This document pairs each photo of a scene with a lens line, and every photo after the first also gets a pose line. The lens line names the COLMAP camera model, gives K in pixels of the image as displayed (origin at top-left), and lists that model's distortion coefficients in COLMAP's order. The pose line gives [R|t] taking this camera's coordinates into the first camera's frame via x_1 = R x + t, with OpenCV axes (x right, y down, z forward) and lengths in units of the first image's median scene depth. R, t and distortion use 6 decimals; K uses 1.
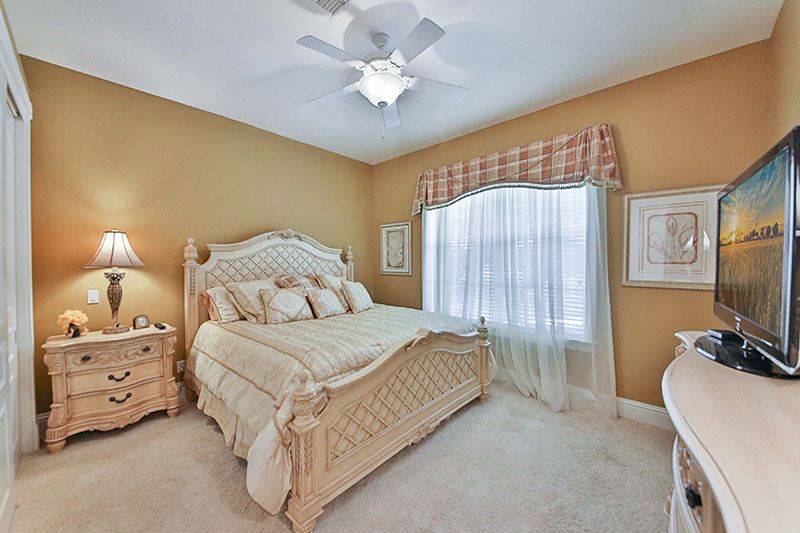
lens RADIAL K [[288.7, 0, 400.0], [0, 288.7, 266.5], [0, 0, 1]] dist [-0.000047, -0.000016]
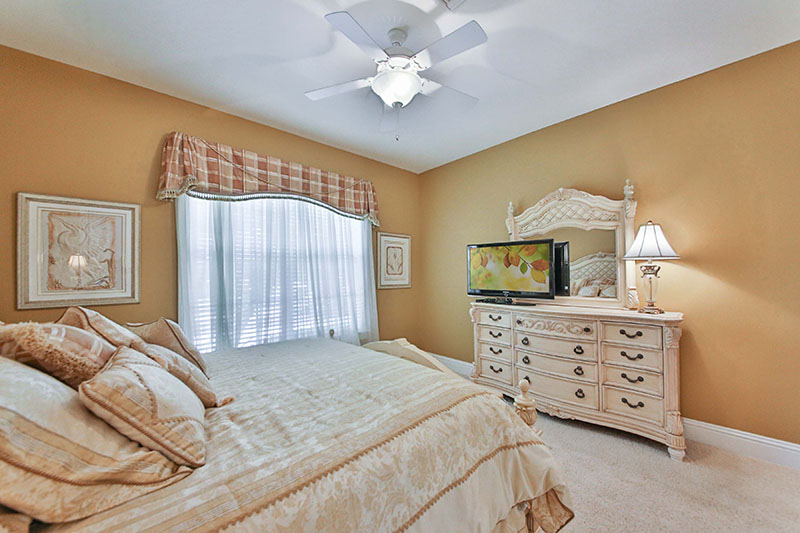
lens RADIAL K [[289.9, 0, 400.7], [0, 289.9, 271.8], [0, 0, 1]] dist [0.000174, -0.000029]
pose [[0.063995, 0.001450, 0.997949, -0.640249], [0.028872, 0.999578, -0.003304, -0.014040], [-0.997532, 0.029024, 0.063926, 0.610492]]
